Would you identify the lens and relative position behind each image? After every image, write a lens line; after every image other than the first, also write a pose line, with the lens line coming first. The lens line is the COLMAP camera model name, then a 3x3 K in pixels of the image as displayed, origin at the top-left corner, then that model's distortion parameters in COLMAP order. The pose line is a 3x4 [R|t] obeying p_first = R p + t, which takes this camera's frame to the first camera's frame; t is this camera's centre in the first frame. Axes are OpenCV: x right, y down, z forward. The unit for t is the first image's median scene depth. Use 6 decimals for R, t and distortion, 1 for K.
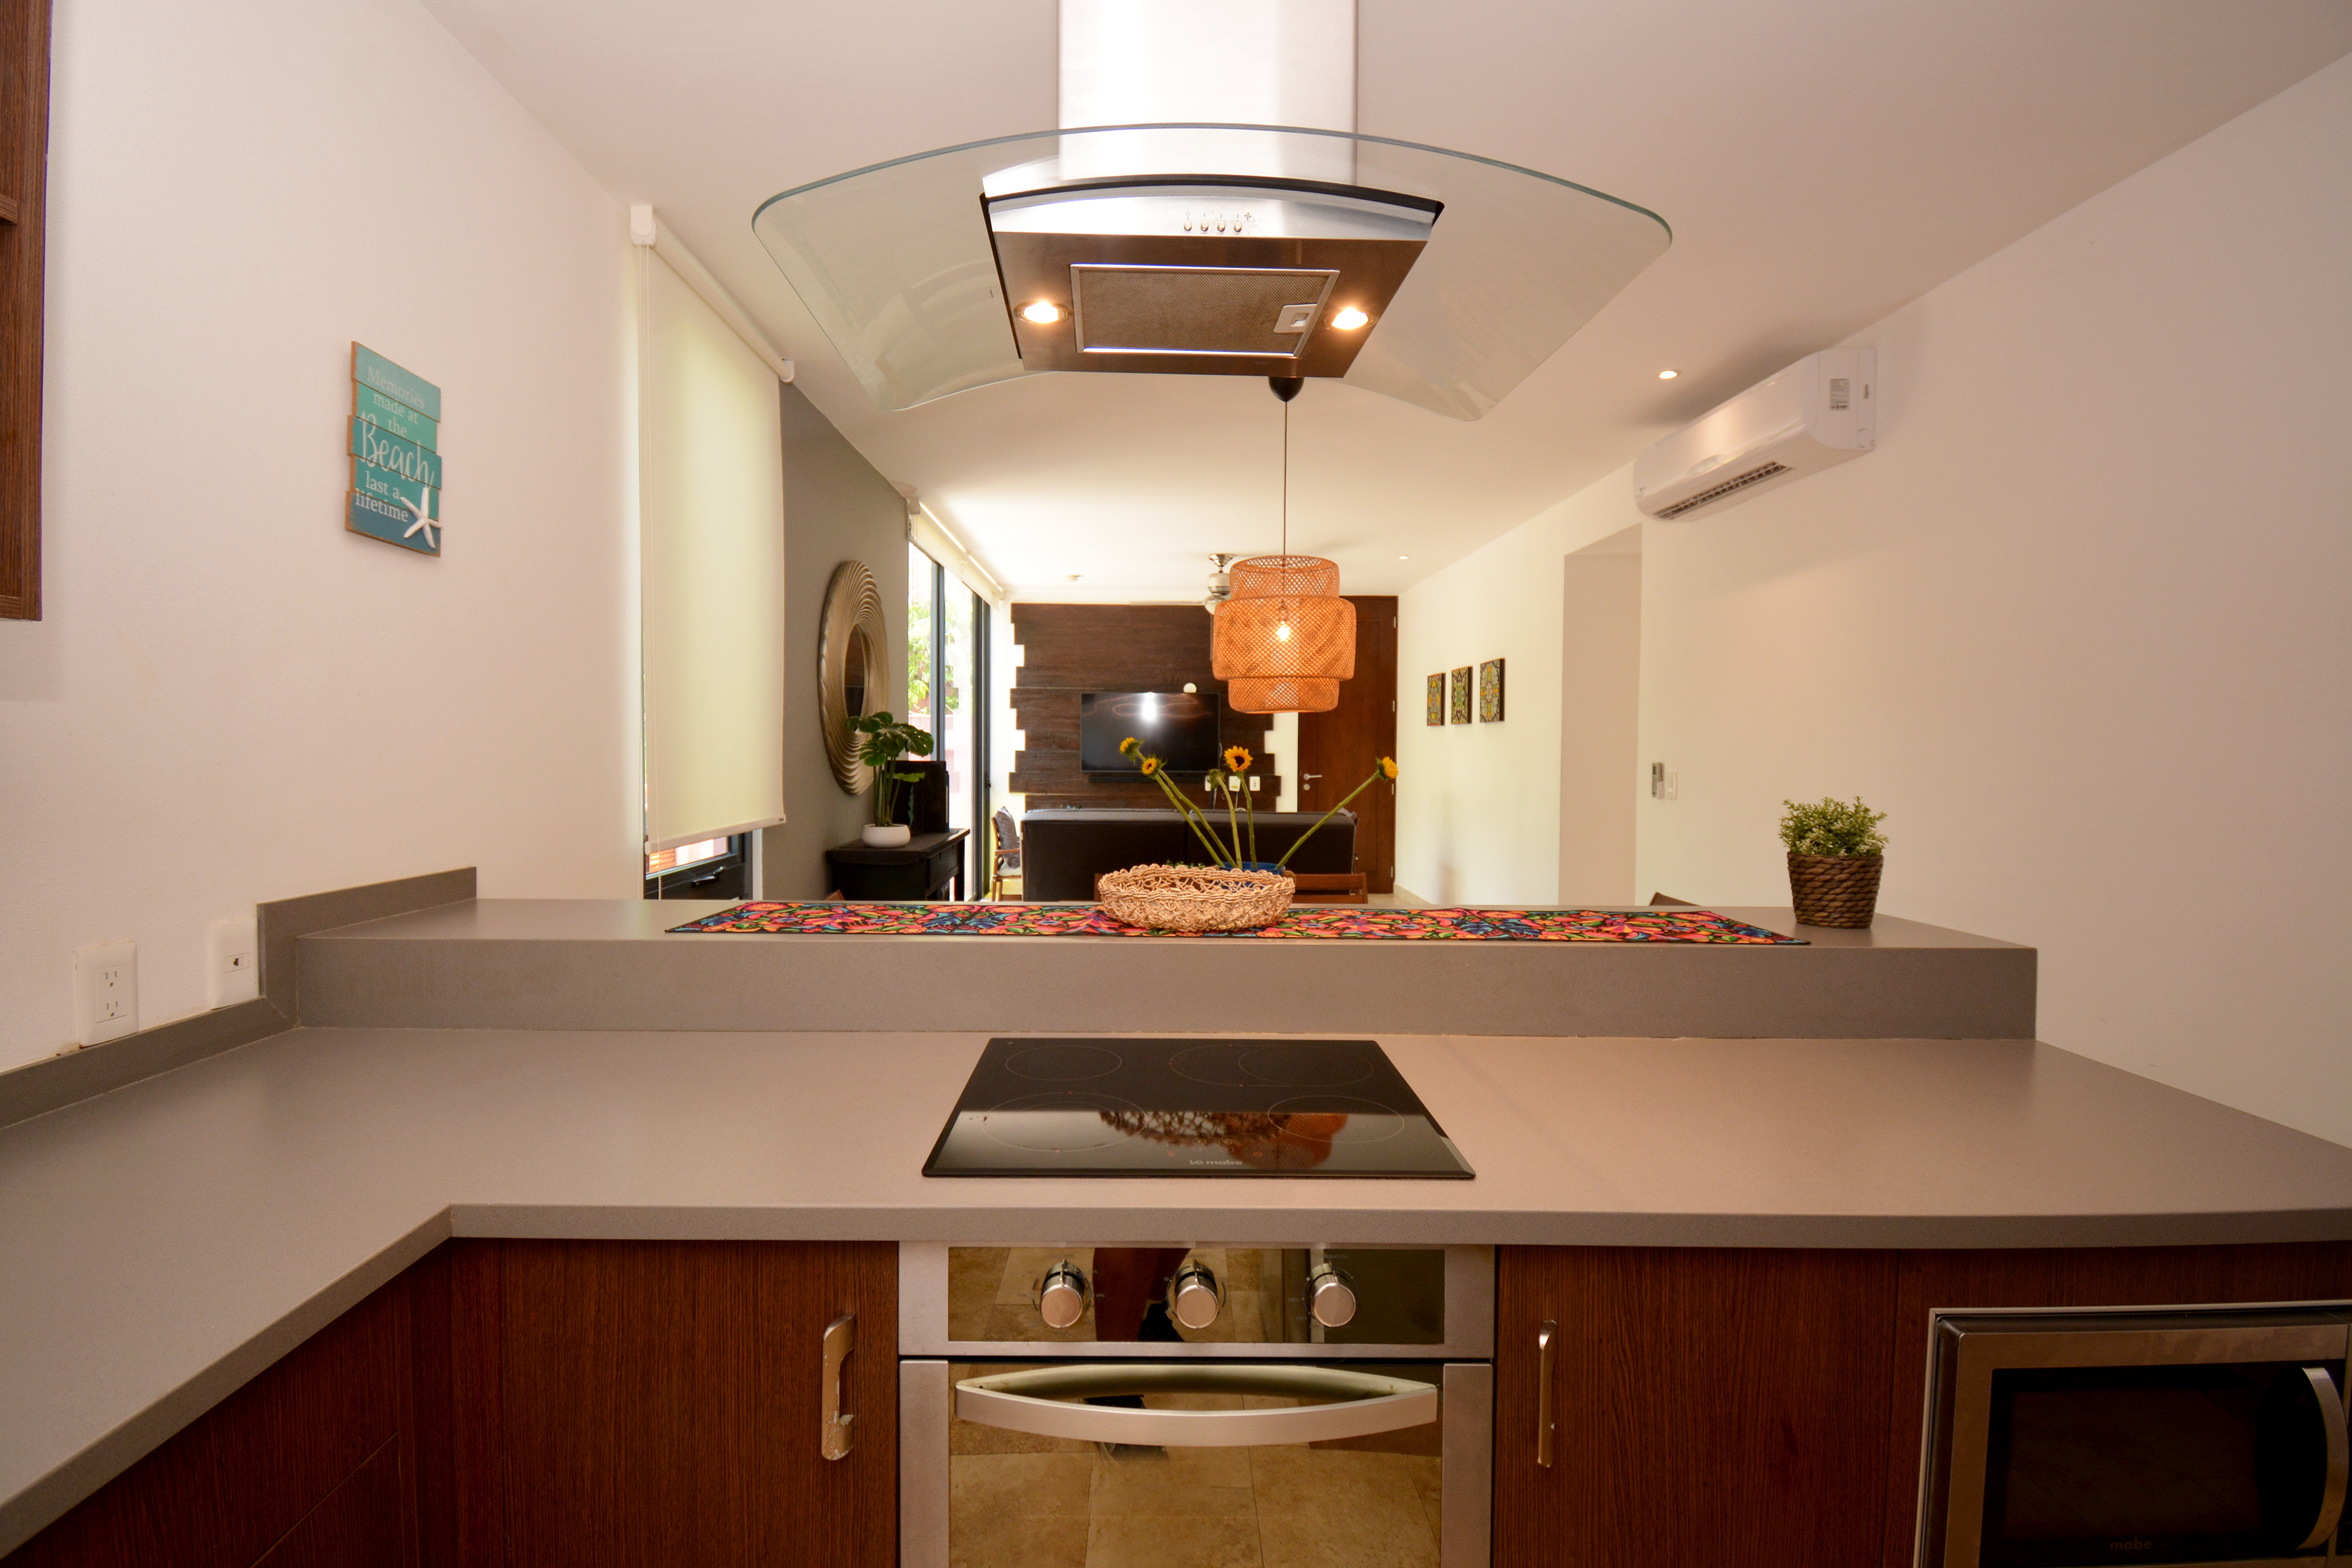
lens RADIAL K [[1050.6, 0, 1160.3], [0, 1050.6, 774.1], [0, 0, 1]] dist [0.017128, -0.028615]
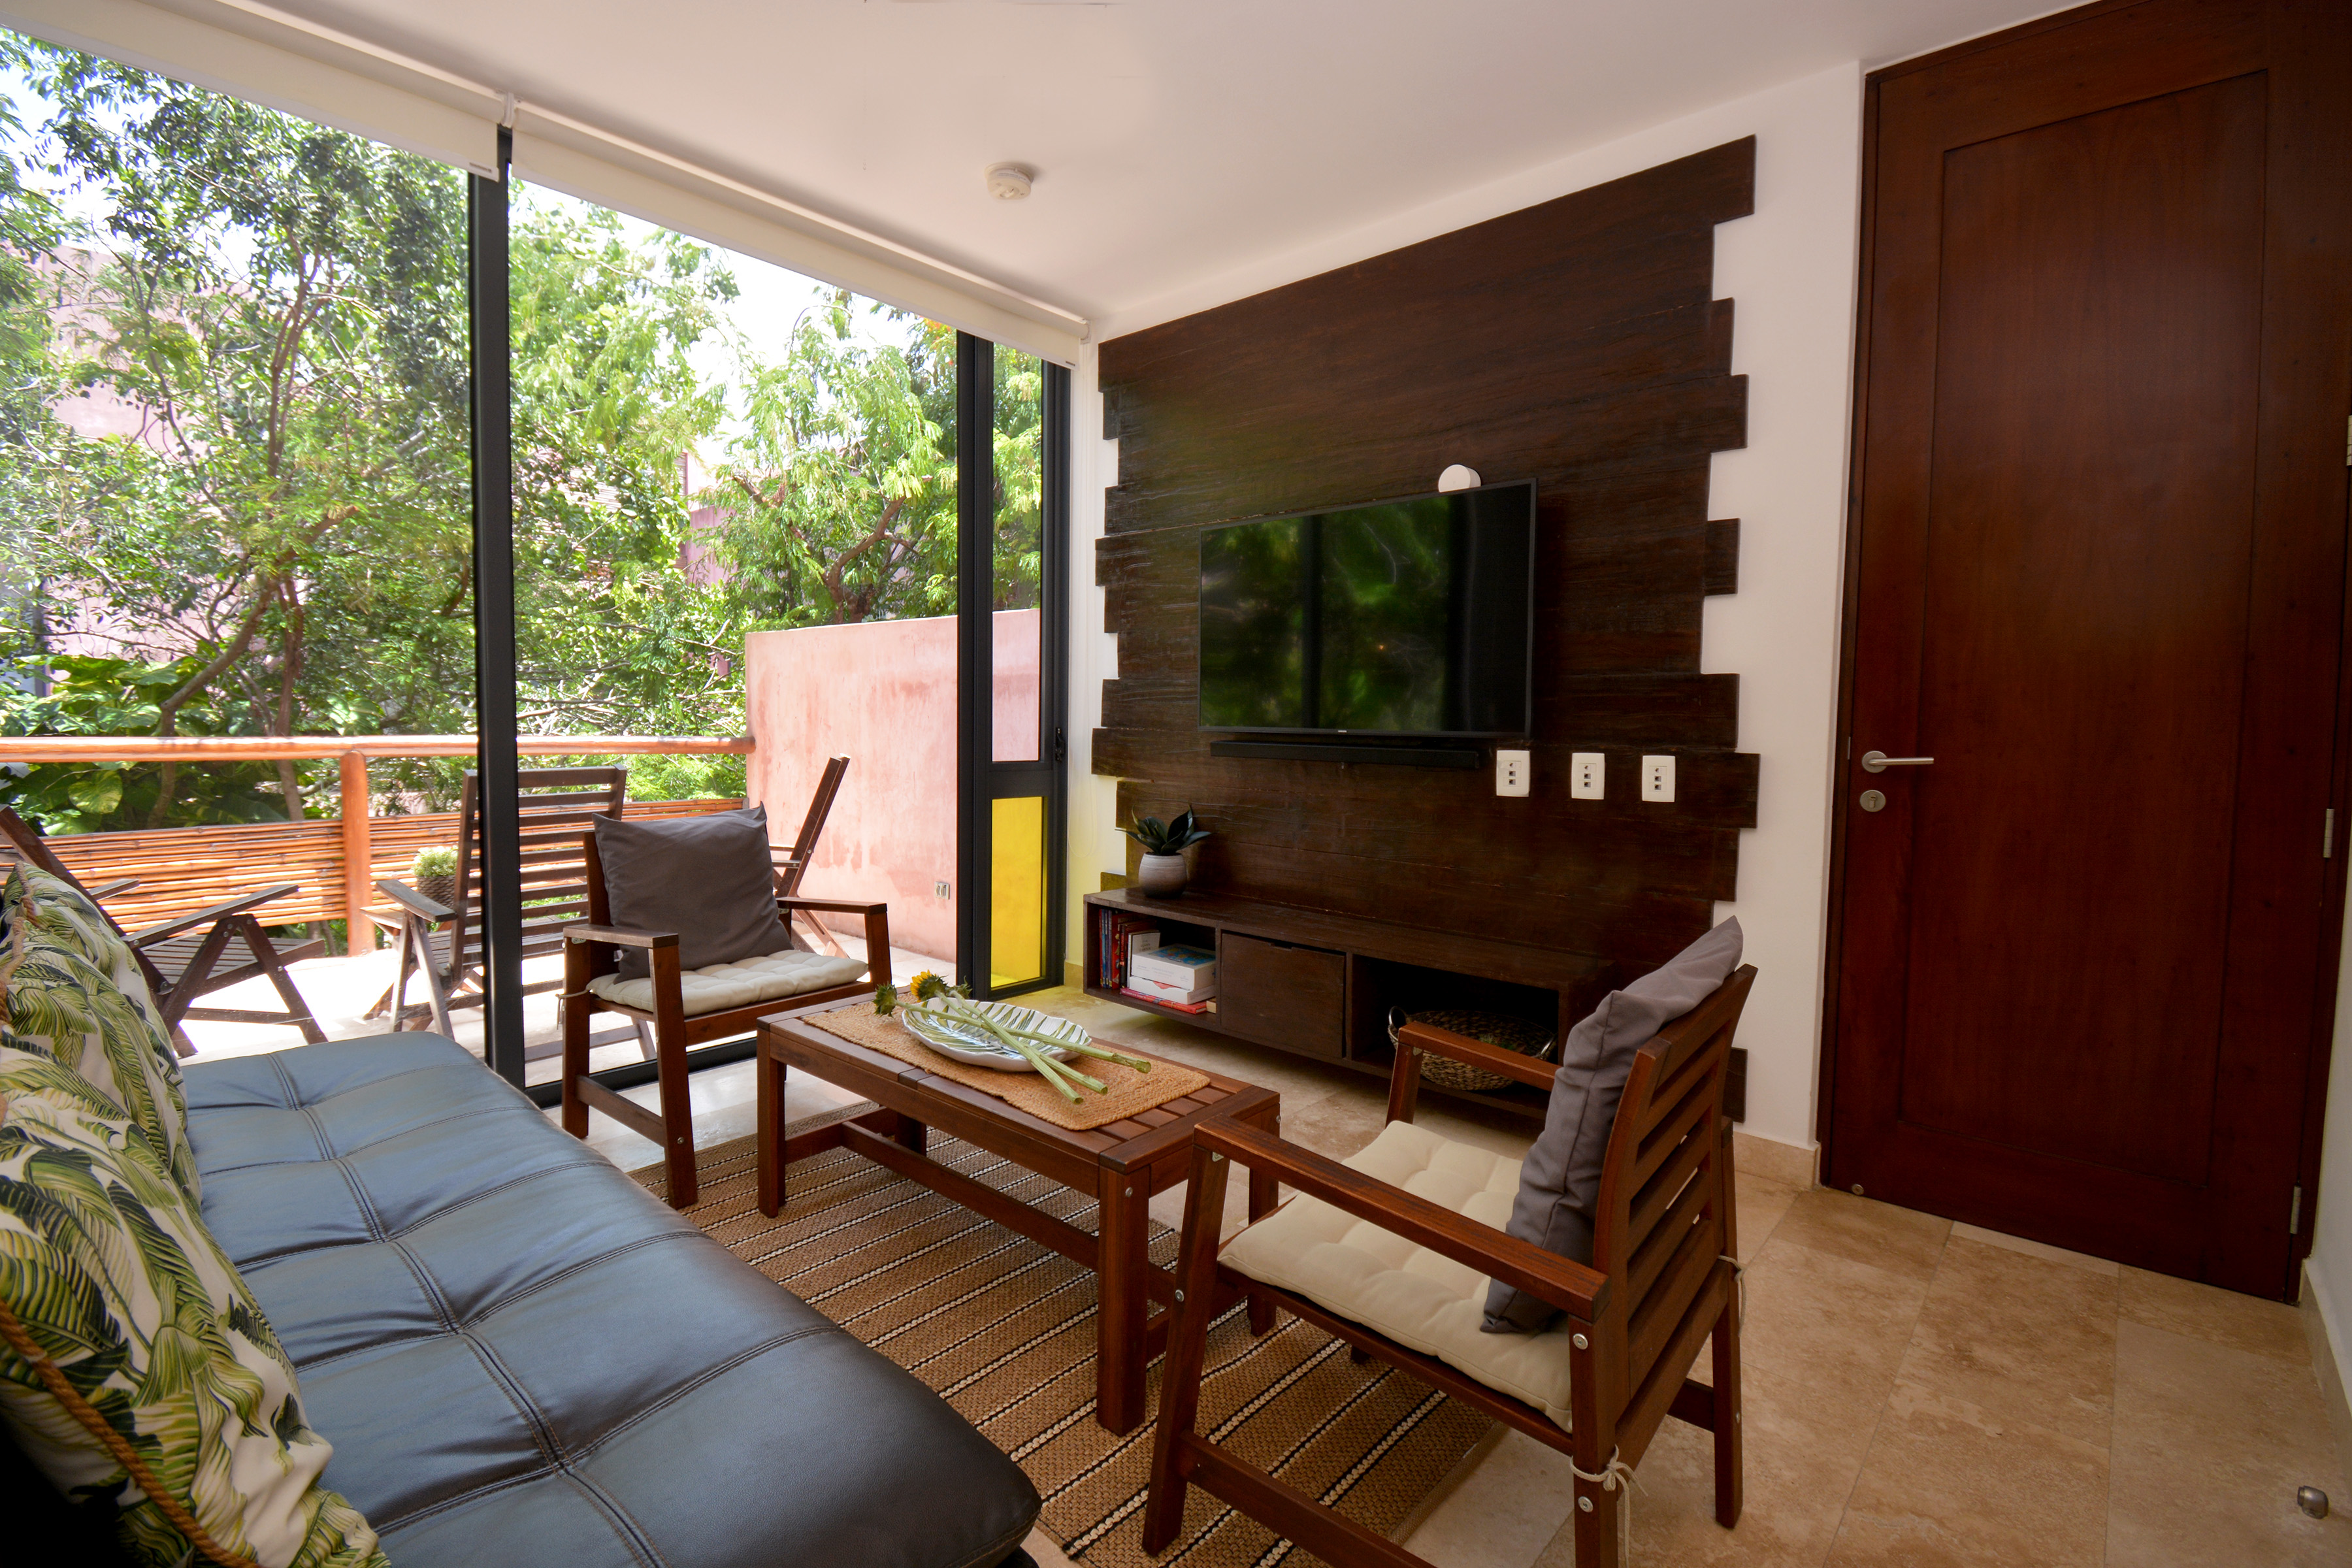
lens RADIAL K [[1050.6, 0, 1160.3], [0, 1050.6, 774.1], [0, 0, 1]] dist [0.017128, -0.028615]
pose [[0.740467, 0.046057, -0.670512, 0.555060], [-0.034548, 0.998939, 0.030464, 0.009243], [0.671204, 0.000608, 0.741273, 2.120719]]
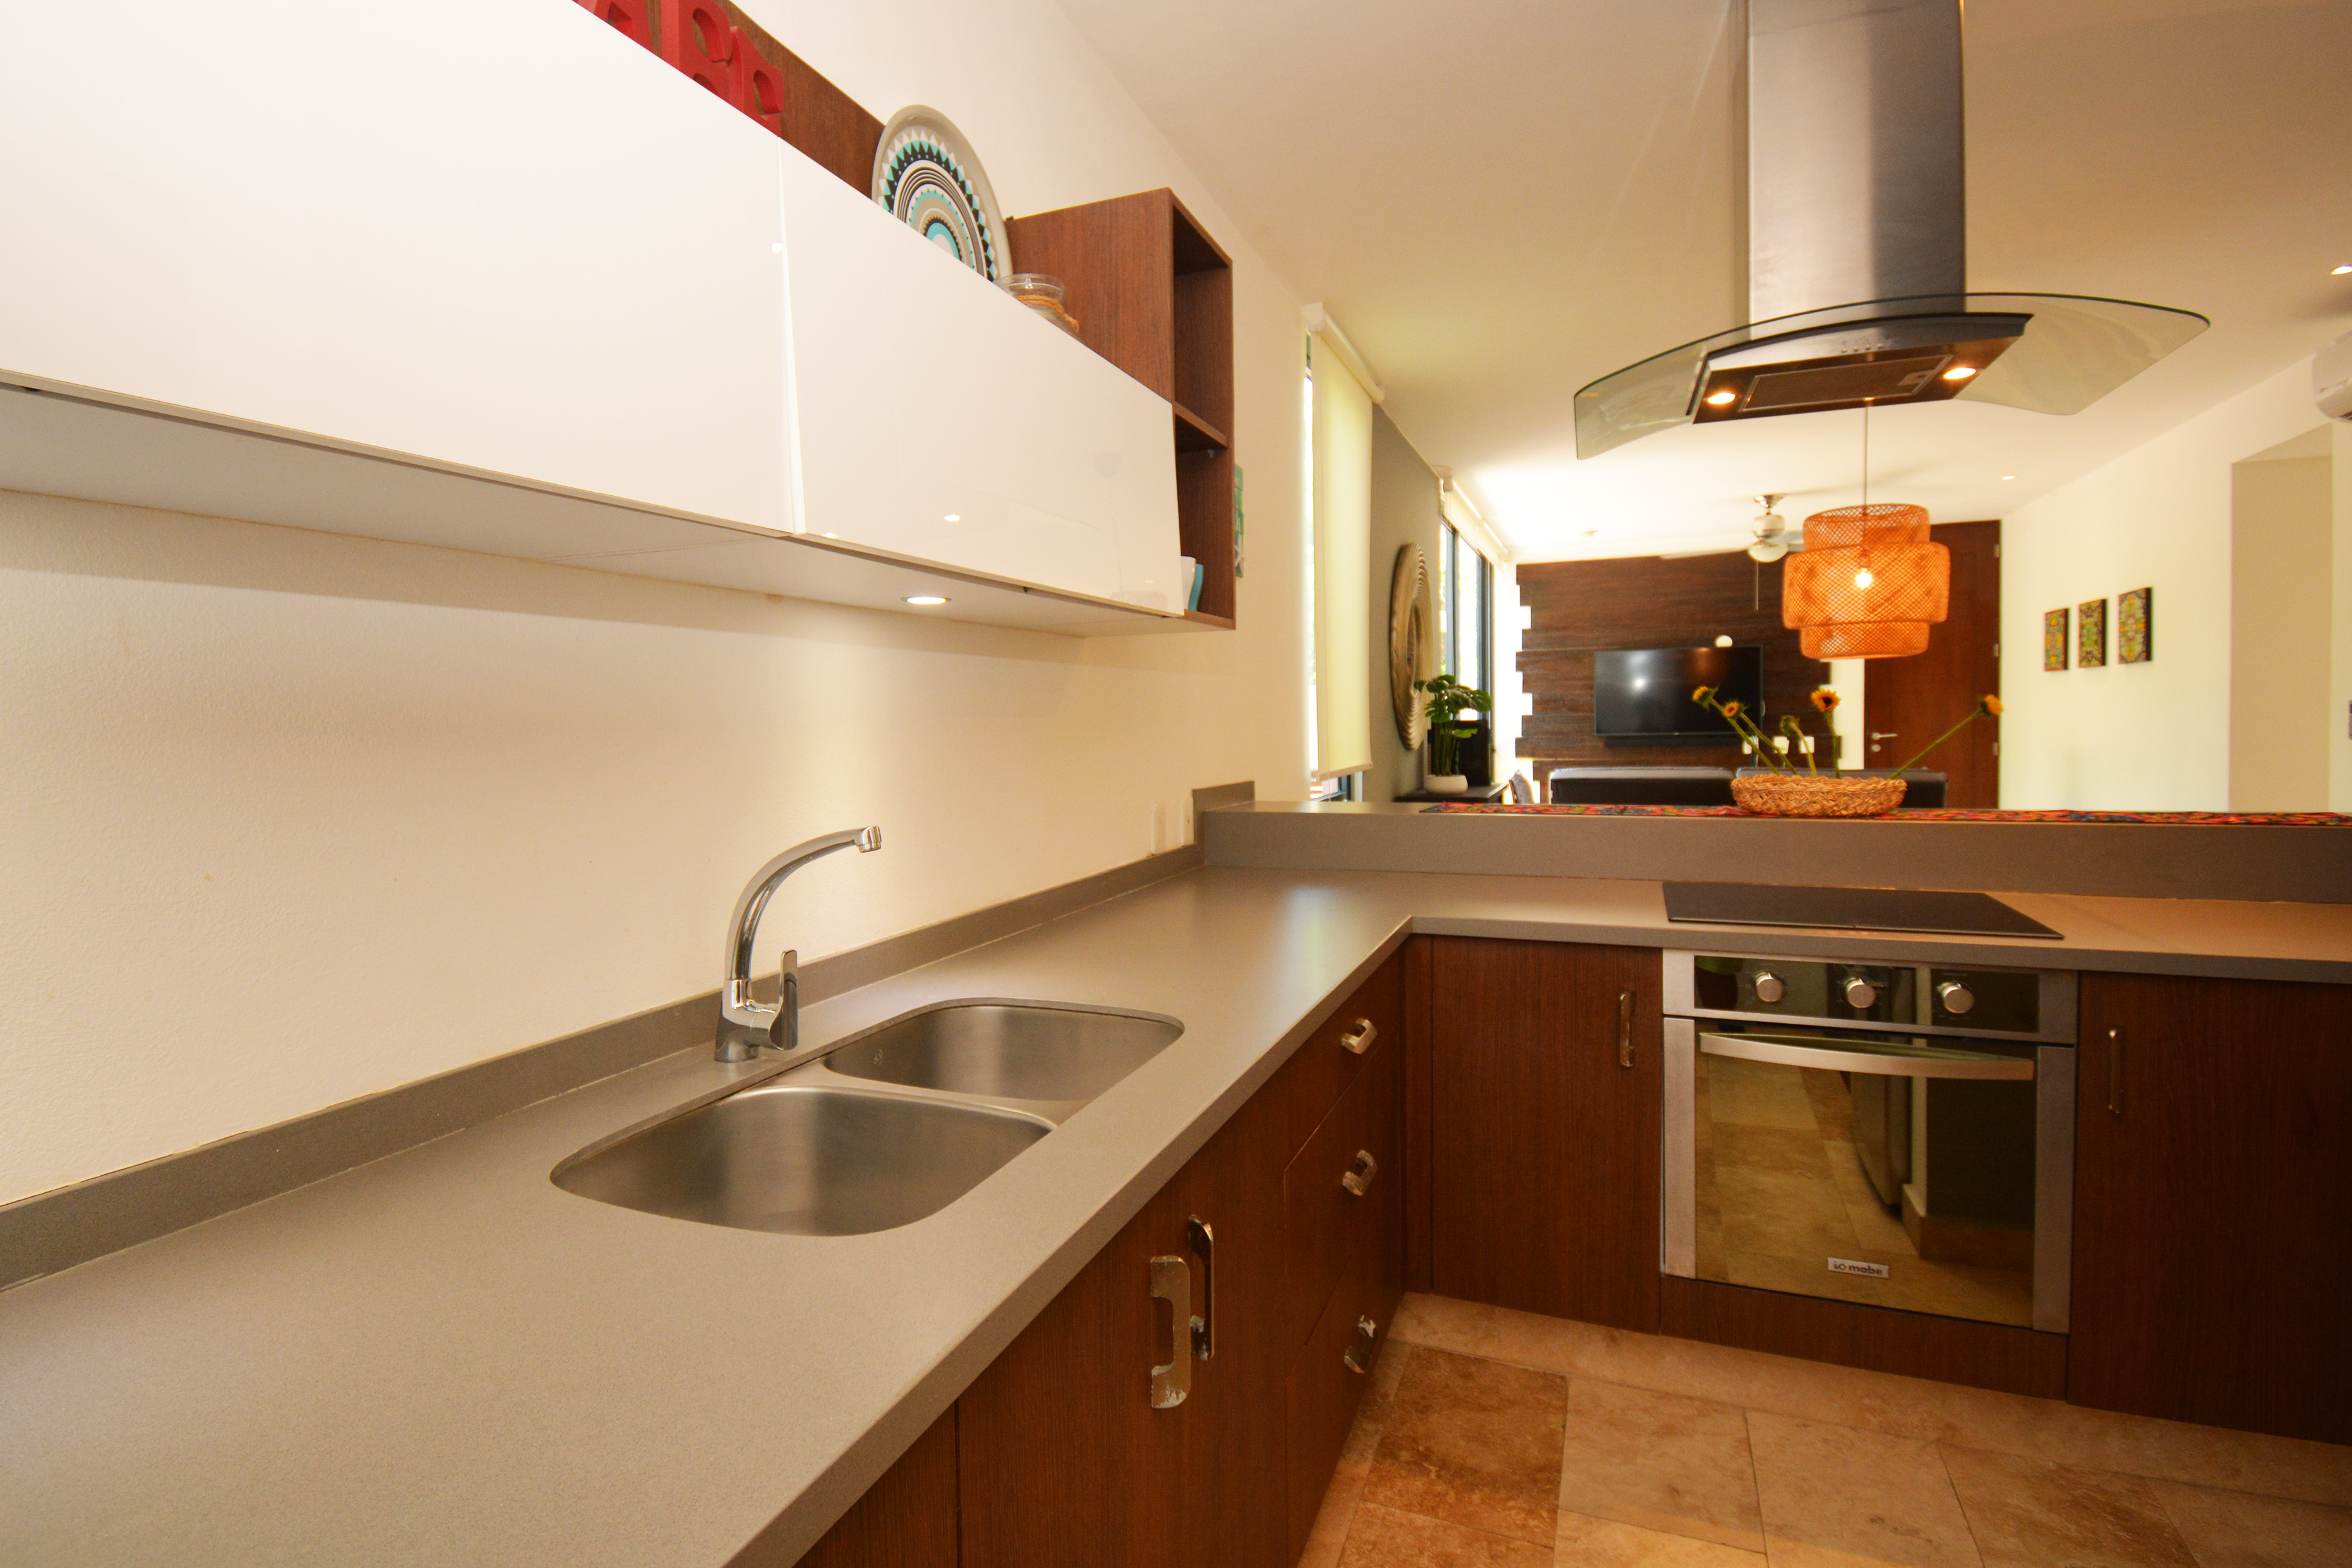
lens RADIAL K [[1060.1, 0, 1178.1], [0, 1060.1, 753.5], [0, 0, 1]] dist [0.016344, -0.026358]
pose [[0.905151, -0.006801, -0.425036, -0.022620], [0.011082, 0.999910, 0.007600, 0.008618], [0.424946, -0.011590, 0.905144, -0.099676]]
